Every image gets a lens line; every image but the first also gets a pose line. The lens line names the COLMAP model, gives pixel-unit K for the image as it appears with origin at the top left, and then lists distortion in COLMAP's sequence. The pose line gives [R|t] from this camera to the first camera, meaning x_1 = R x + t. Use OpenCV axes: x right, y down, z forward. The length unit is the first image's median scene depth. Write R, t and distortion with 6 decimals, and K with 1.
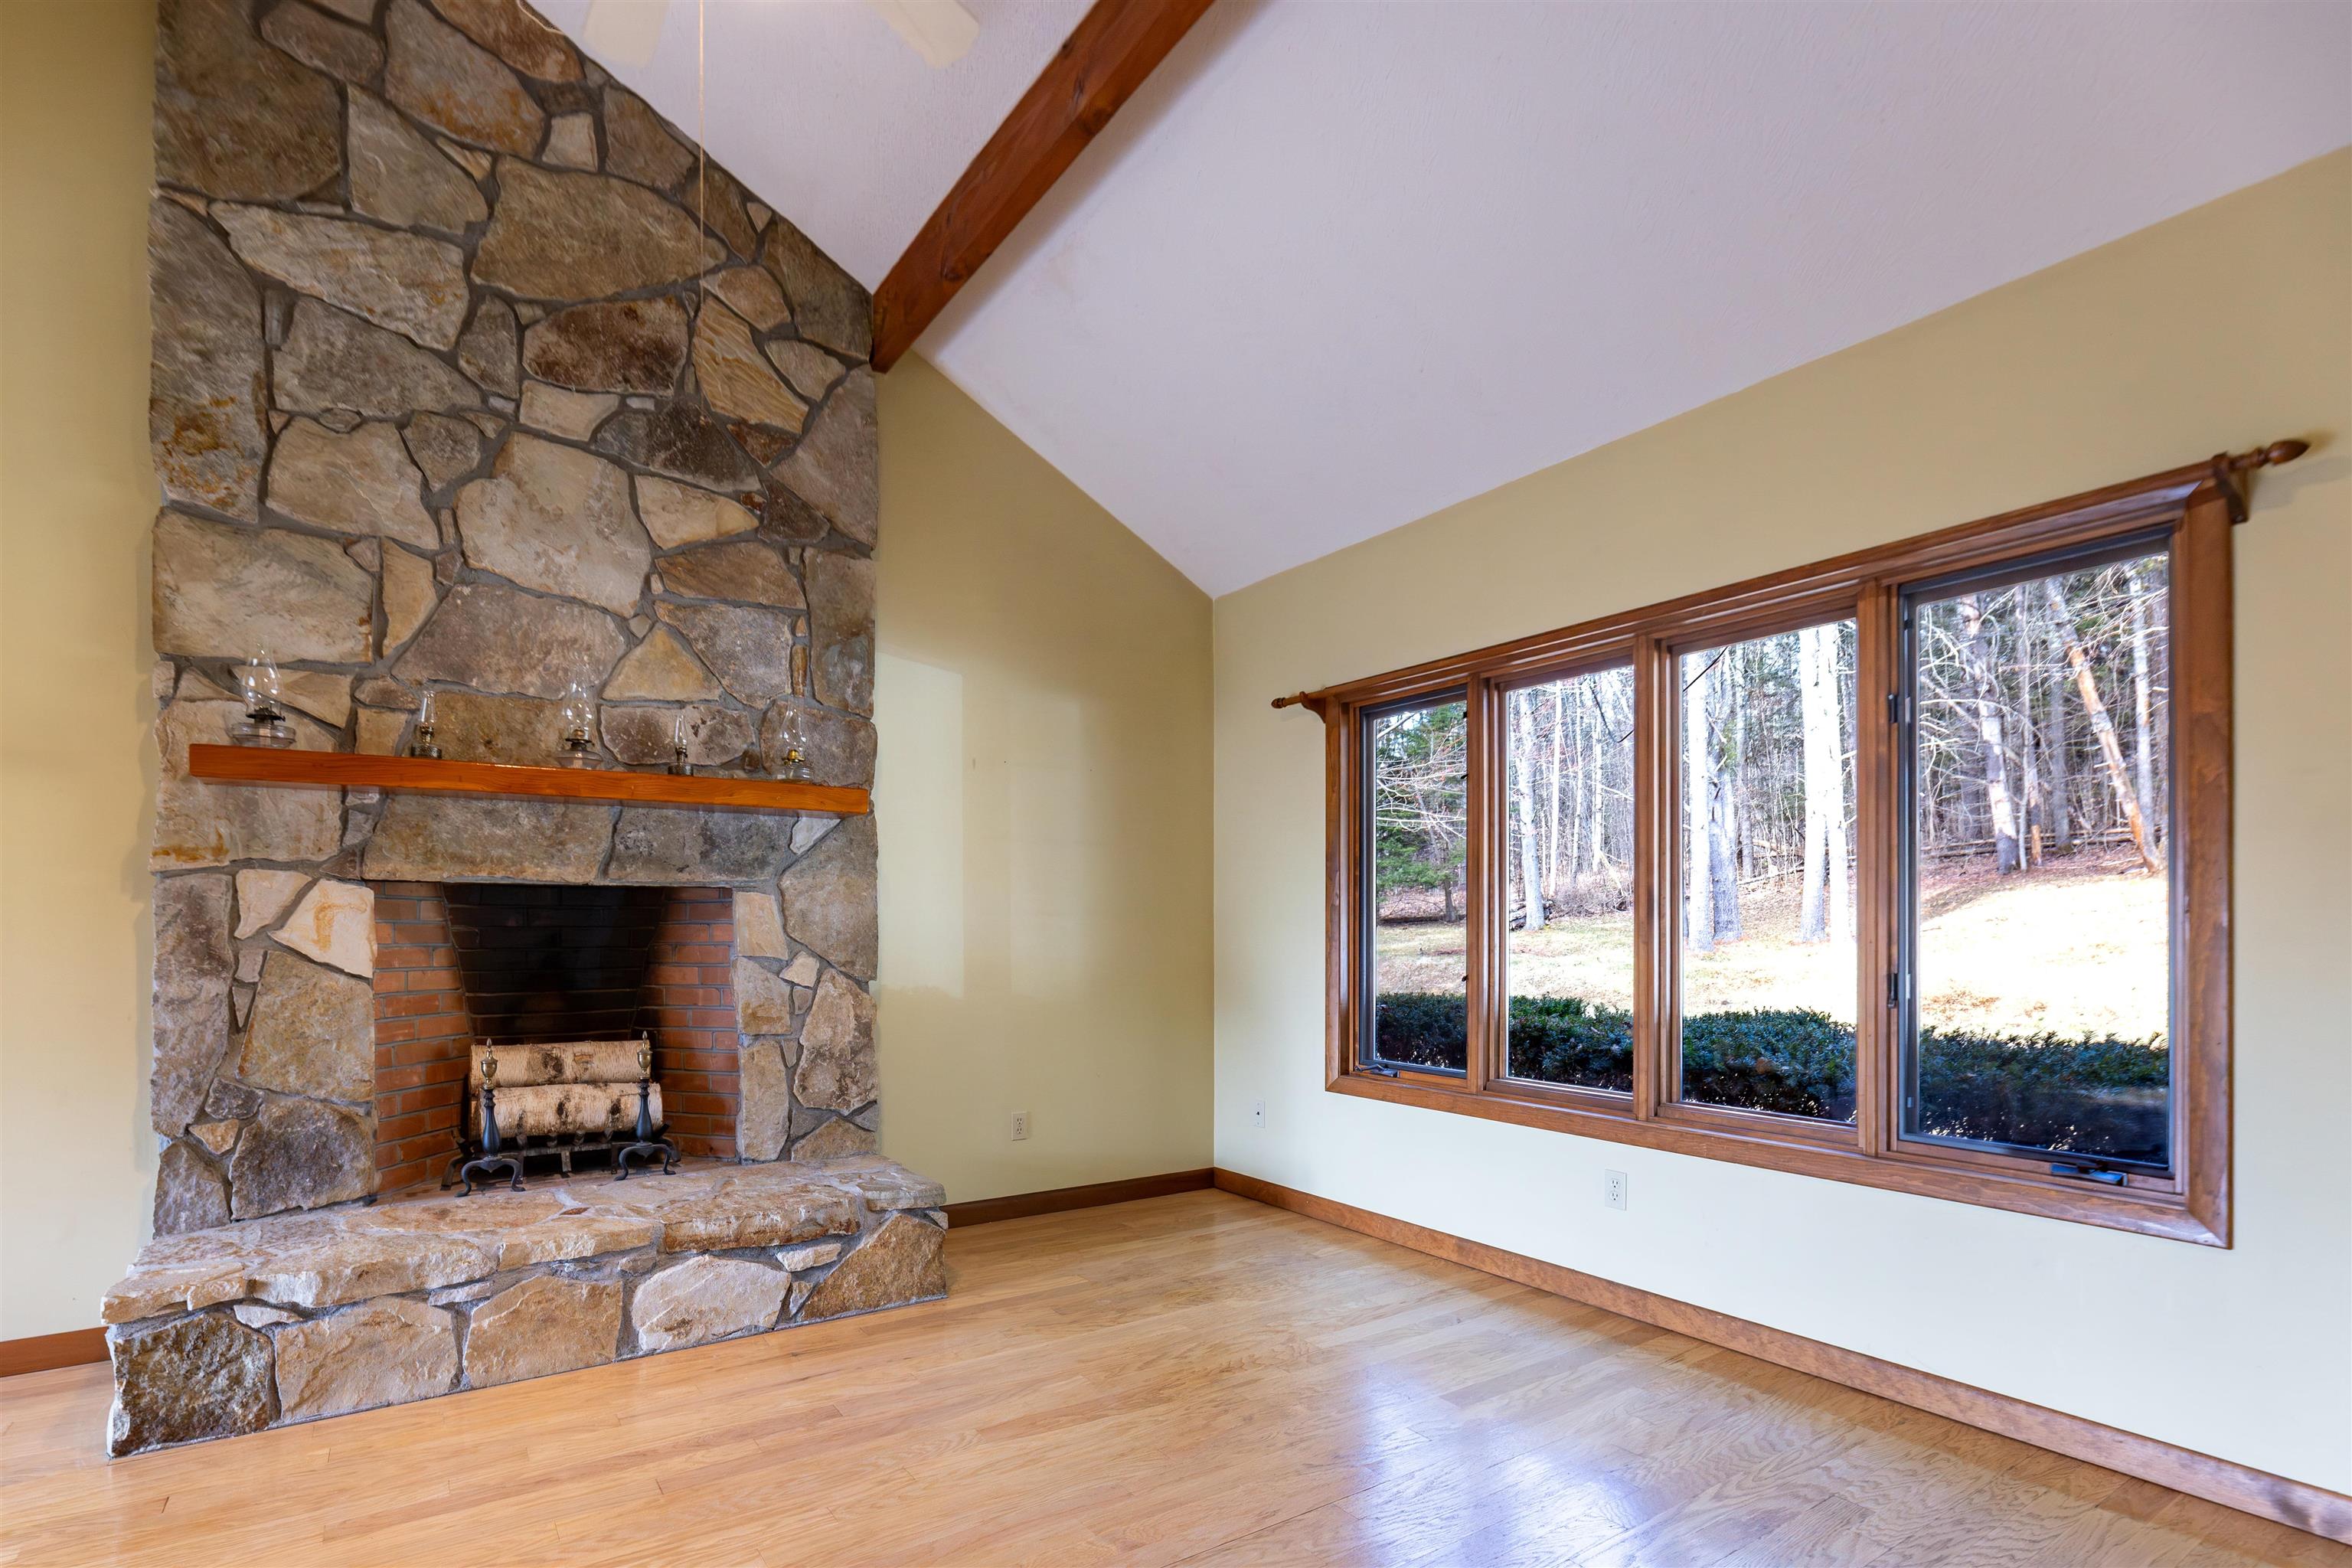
lens RADIAL K [[1100.4, 0, 1078.3], [0, 1100.4, 927.8], [0, 0, 1]] dist [-0.001868, 0.000399]
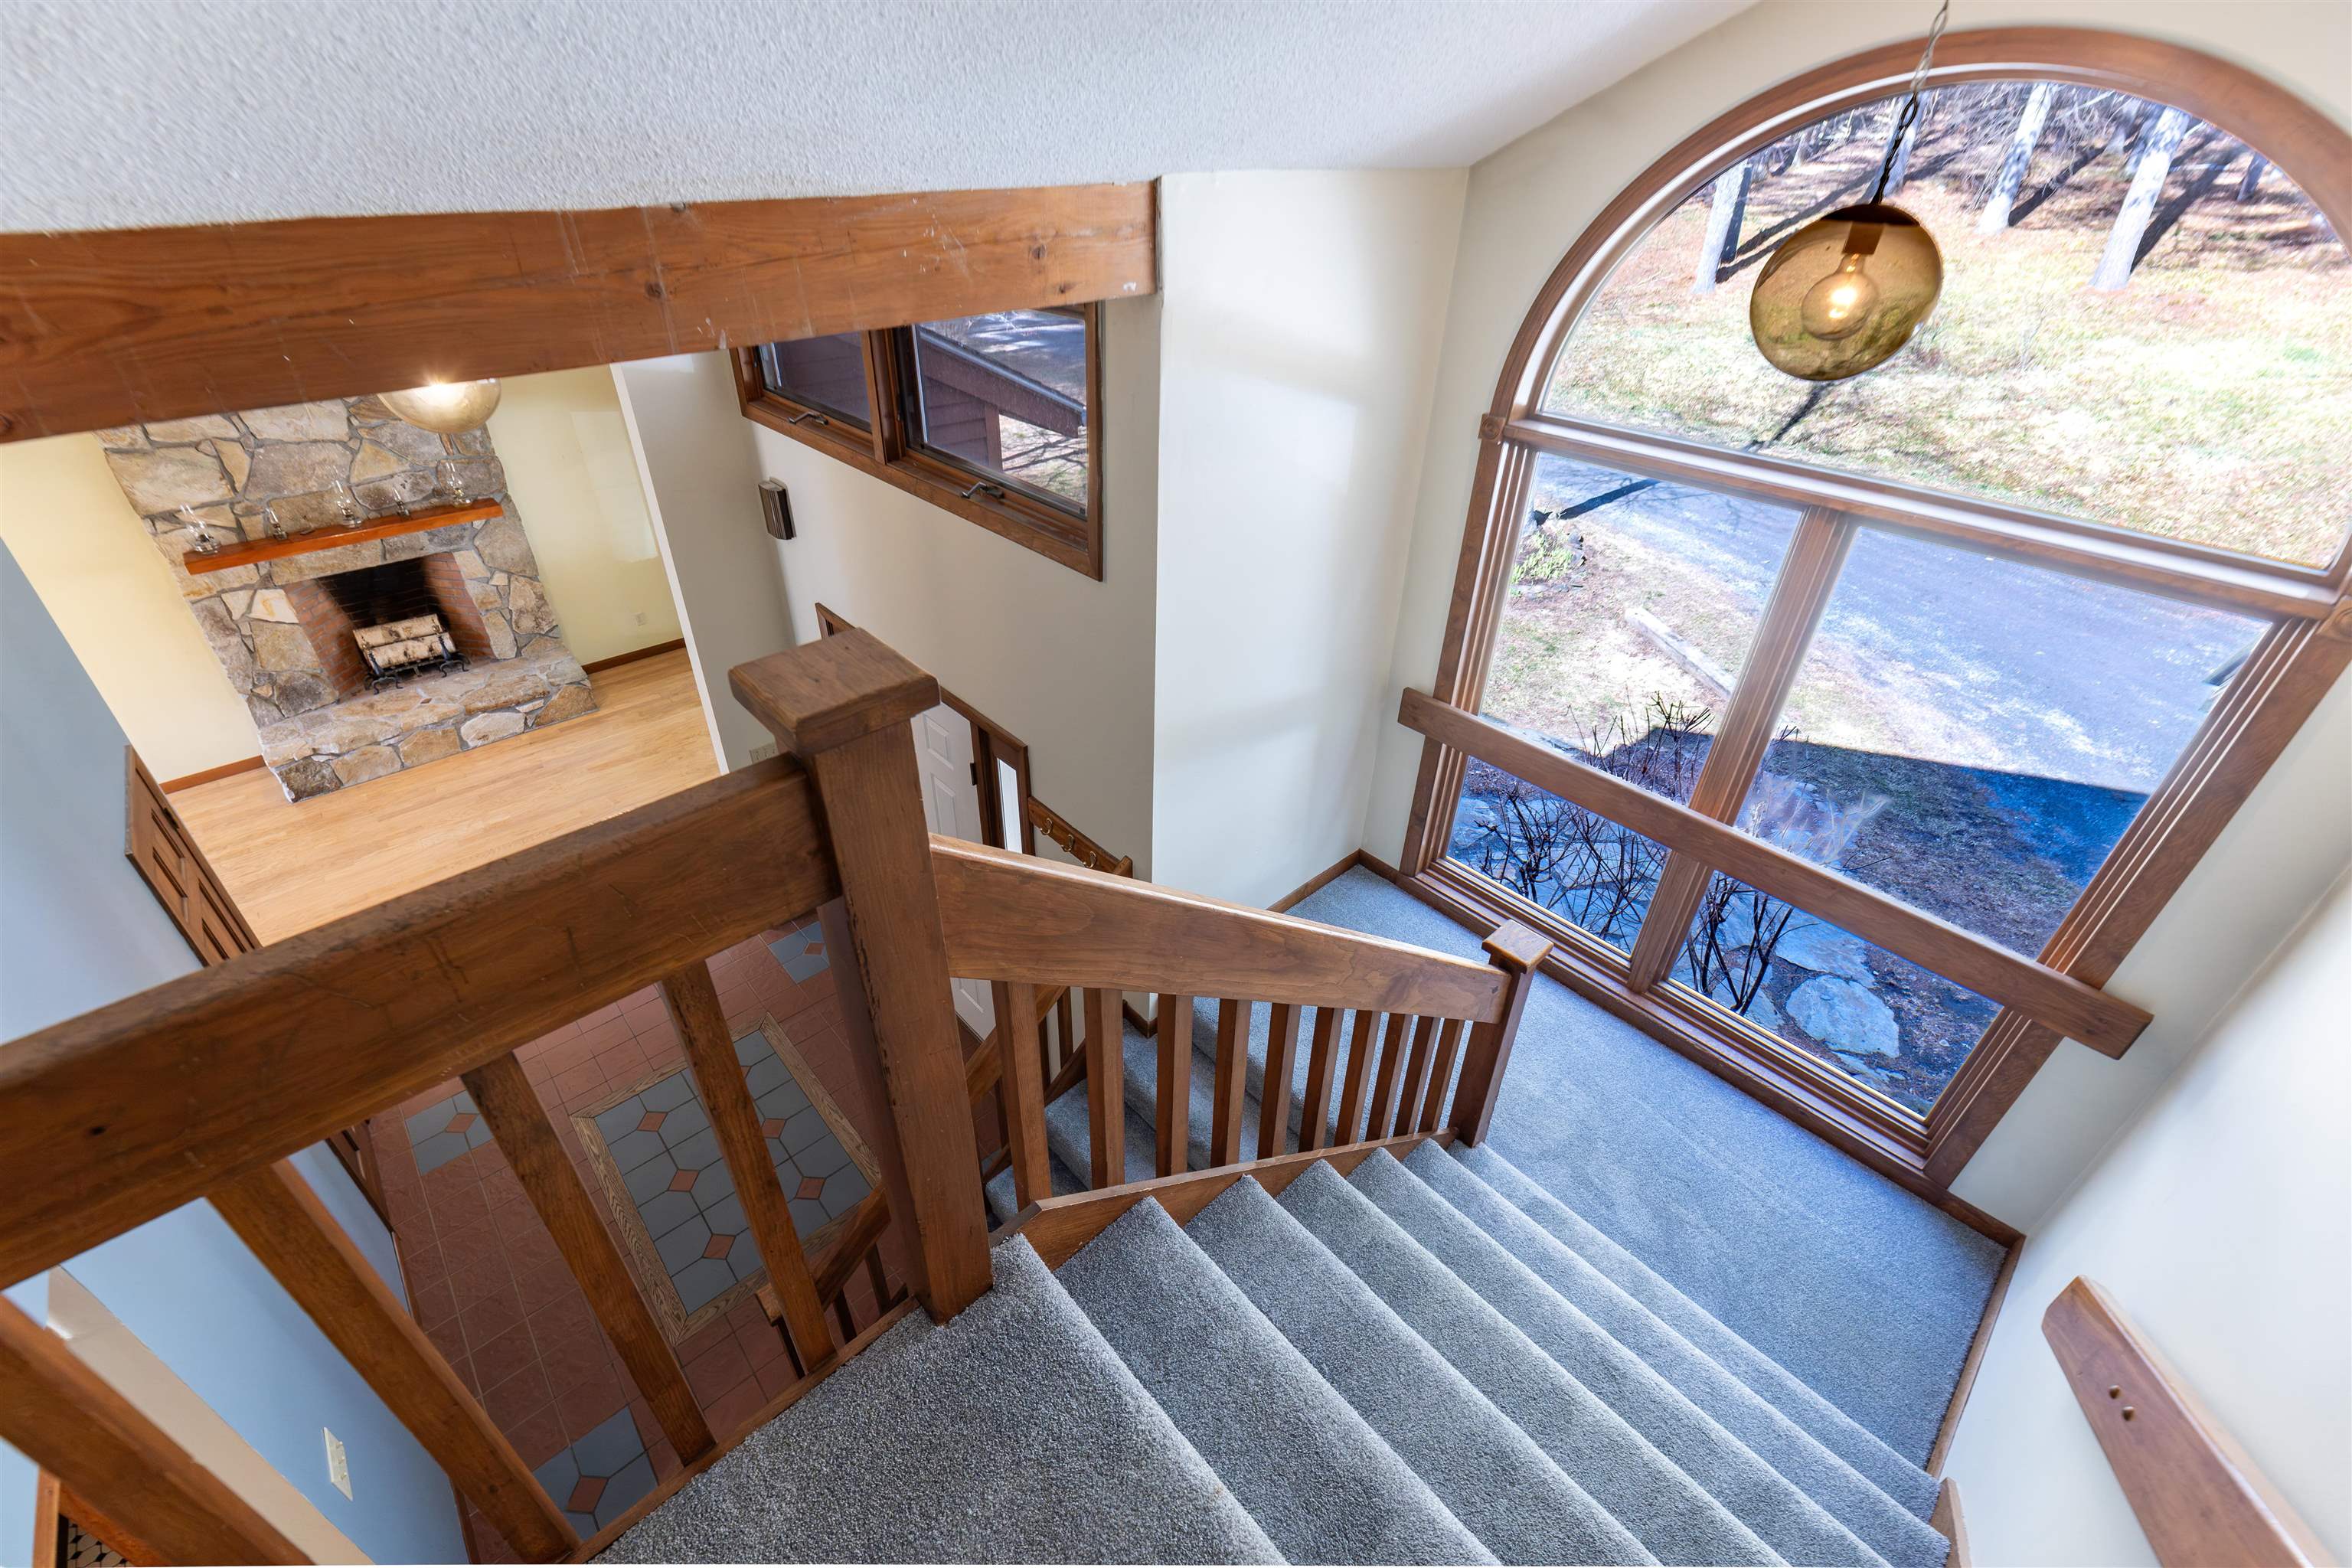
lens RADIAL K [[965.1, 0, 1137.9], [0, 965.1, 758.0], [0, 0, 1]] dist [0.001385, 0.000387]
pose [[0.986364, -0.083550, 0.141795, 0.836910], [-0.006419, 0.841374, 0.540415, -0.841134], [-0.164455, -0.533956, 0.829365, -1.204687]]
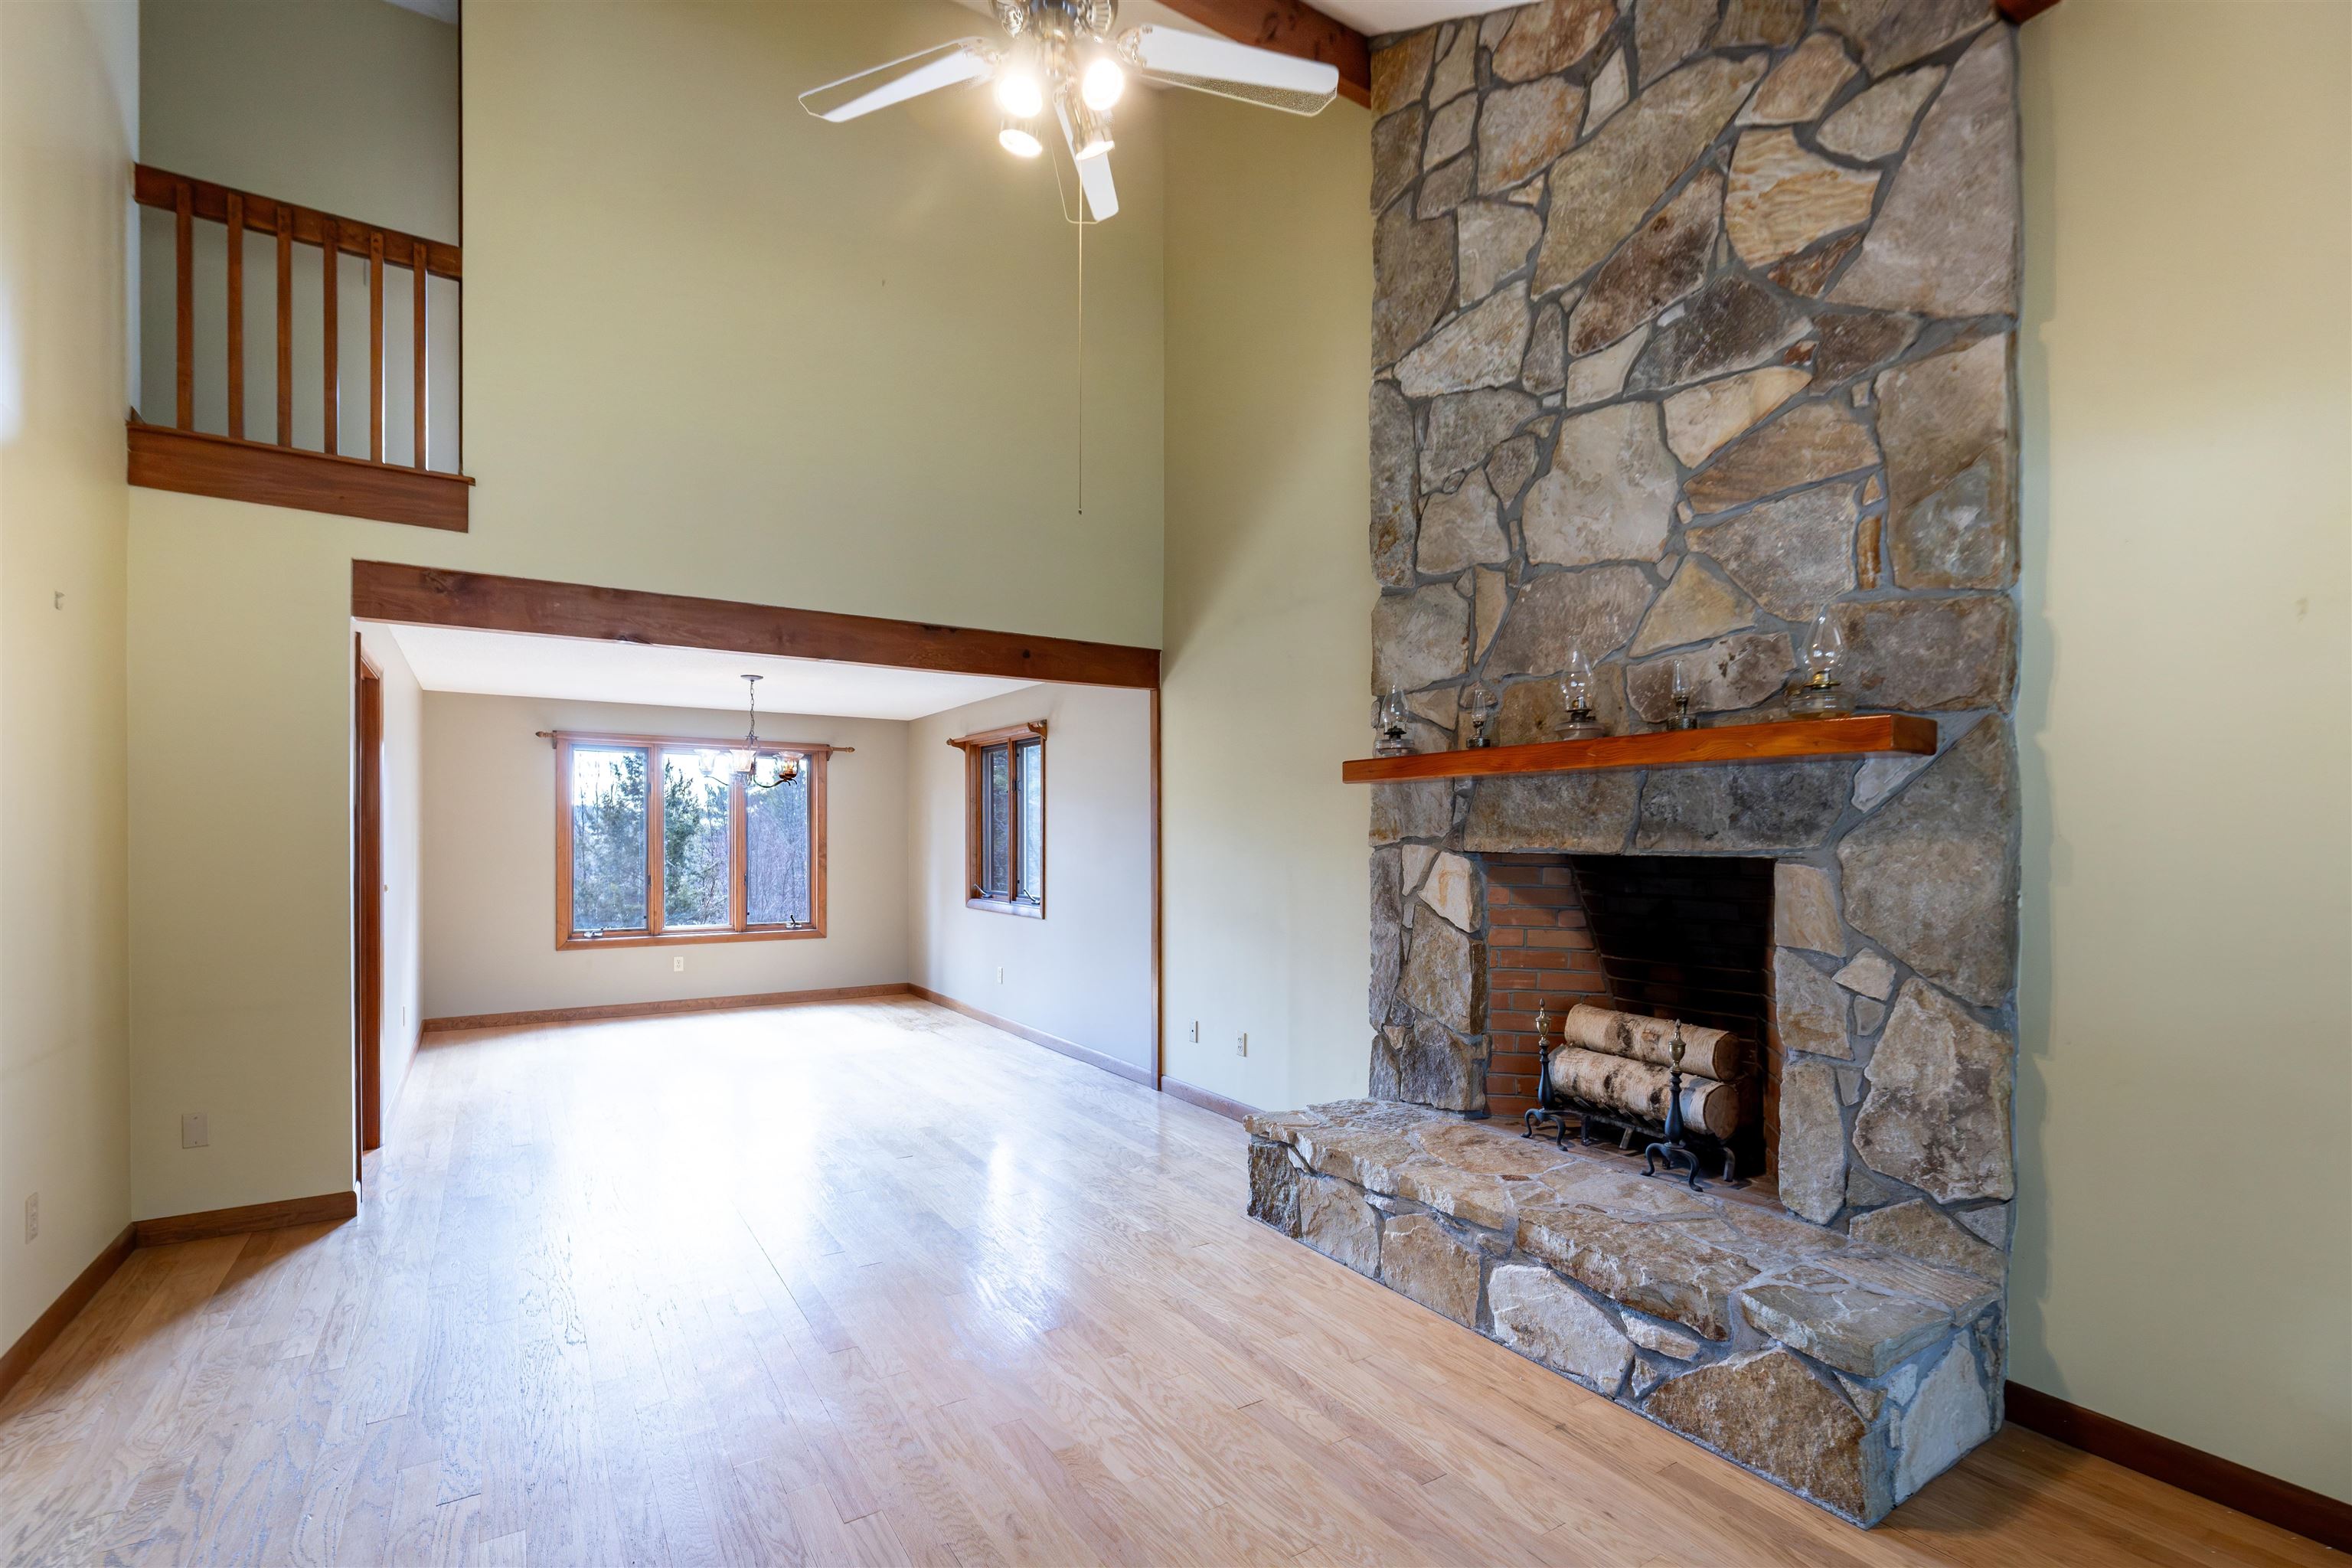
lens RADIAL K [[1059.4, 0, 1145.2], [0, 1059.4, 838.4], [0, 0, 1]] dist [-0.001157, -0.000358]
pose [[-0.007400, 0.004589, -0.999962, 0.504487], [-0.000455, 0.999989, 0.004593, -0.060670], [0.999973, 0.000489, -0.007398, 0.624545]]
